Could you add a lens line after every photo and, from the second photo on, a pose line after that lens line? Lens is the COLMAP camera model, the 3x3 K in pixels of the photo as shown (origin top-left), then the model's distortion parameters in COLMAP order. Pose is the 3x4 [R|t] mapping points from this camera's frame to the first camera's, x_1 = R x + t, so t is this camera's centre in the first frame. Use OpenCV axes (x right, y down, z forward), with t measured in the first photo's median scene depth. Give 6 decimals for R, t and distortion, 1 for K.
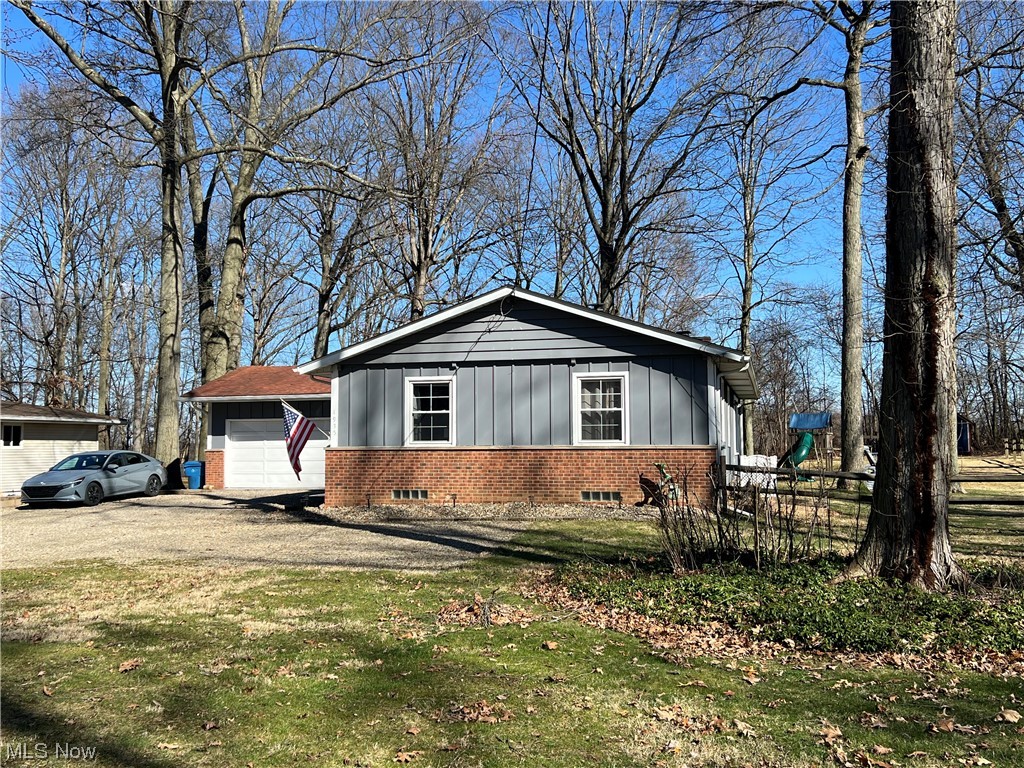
lens RADIAL K [[993.7, 0, 511.2], [0, 993.7, 380.4], [0, 0, 1]] dist [0.021971, 0.000000]
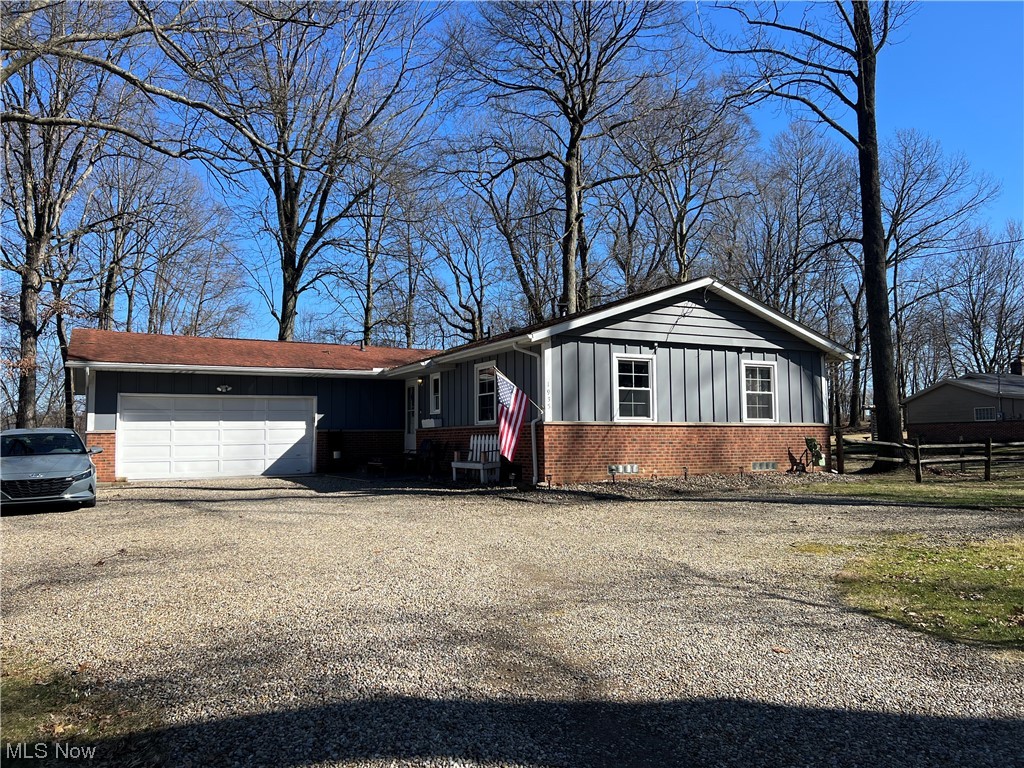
lens RADIAL K [[773.0, 0, 511.4], [0, 773.0, 389.6], [0, 0, 1]] dist [0.049892, -0.048206]
pose [[0.737239, 0.045055, 0.674128, -0.714635], [-0.040836, 0.998921, -0.022104, 0.055824], [-0.674397, -0.011232, 0.738284, 0.501867]]
